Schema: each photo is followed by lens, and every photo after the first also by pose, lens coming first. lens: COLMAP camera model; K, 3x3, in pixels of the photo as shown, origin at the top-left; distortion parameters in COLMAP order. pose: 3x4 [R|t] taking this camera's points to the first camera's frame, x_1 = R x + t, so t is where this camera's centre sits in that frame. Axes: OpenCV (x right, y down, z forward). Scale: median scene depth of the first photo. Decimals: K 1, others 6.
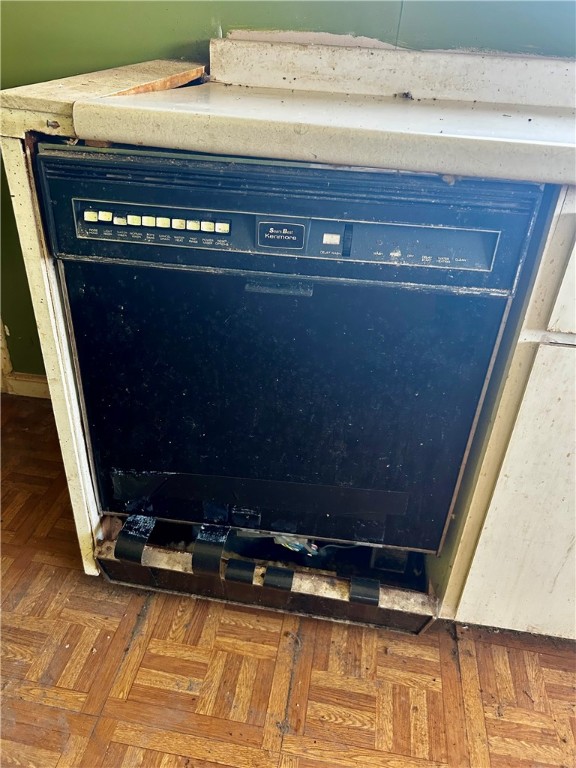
lens RADIAL K [[594.8, 0, 272.3], [0, 594.8, 381.5], [0, 0, 1]] dist [0.008114, -0.002055]
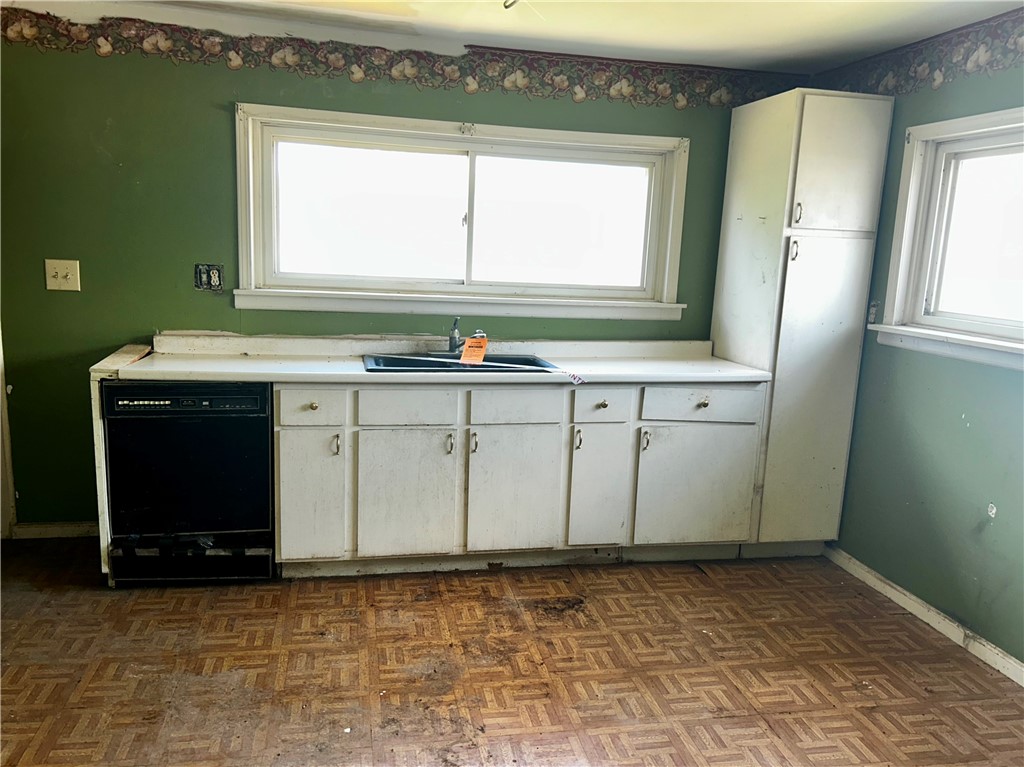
lens RADIAL K [[793.0, 0, 512.0], [0, 793.0, 383.5], [0, 0, 1]] dist [0.008114, -0.002055]
pose [[0.929041, -0.069226, 0.363441, 0.080197], [0.191826, 0.930116, -0.313188, 1.215502], [-0.316362, 0.360682, 0.877396, -3.052375]]
